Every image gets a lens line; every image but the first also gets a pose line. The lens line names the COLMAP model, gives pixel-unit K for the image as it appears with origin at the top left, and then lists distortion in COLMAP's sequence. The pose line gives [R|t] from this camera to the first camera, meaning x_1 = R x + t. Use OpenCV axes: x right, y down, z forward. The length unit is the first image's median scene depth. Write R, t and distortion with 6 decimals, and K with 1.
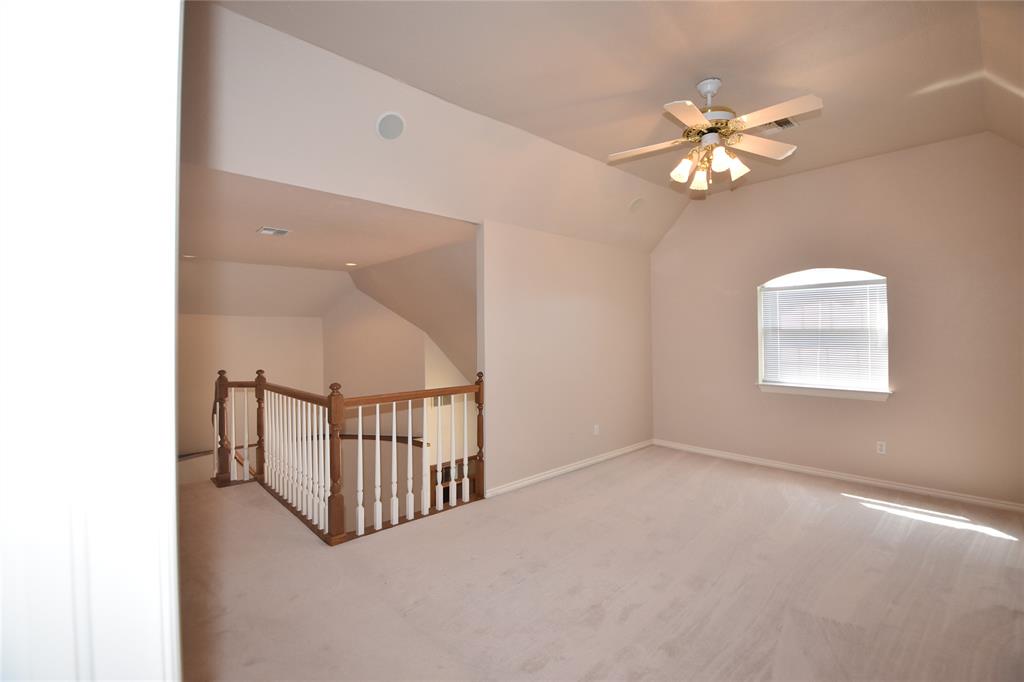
lens RADIAL K [[453.7, 0, 511.9], [0, 453.7, 337.0], [0, 0, 1]] dist [-0.001382, -0.000052]
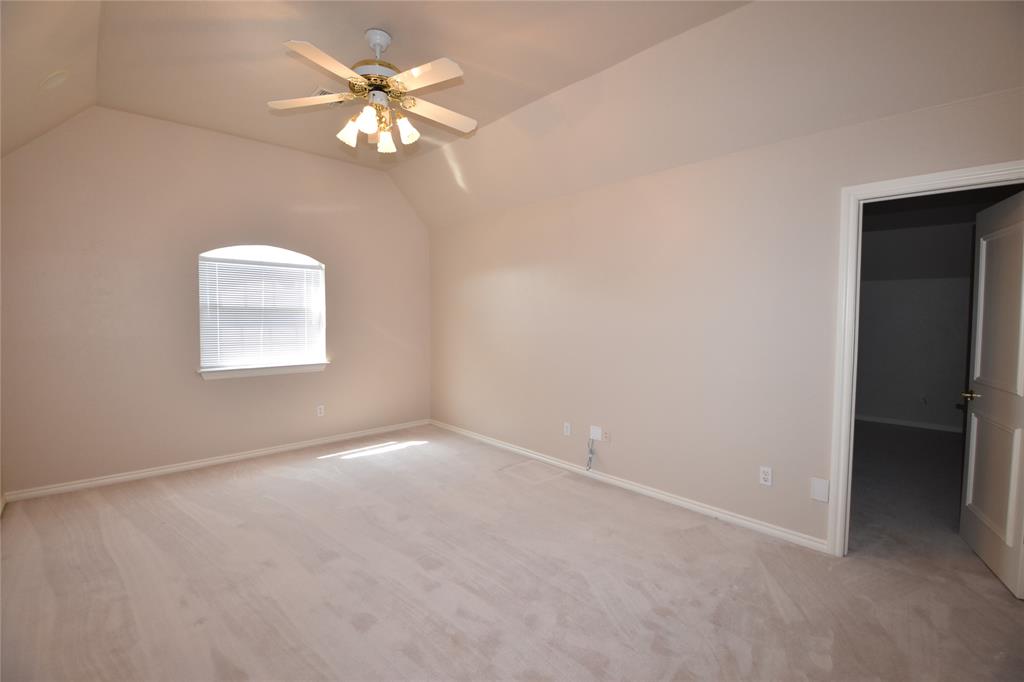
lens RADIAL K [[453.7, 0, 511.9], [0, 453.7, 337.0], [0, 0, 1]] dist [-0.001382, -0.000052]
pose [[-0.029069, -0.037643, 0.998868, -0.364506], [-0.004878, 0.999284, 0.037517, 0.007550], [-0.999565, -0.003782, -0.029232, 0.543442]]
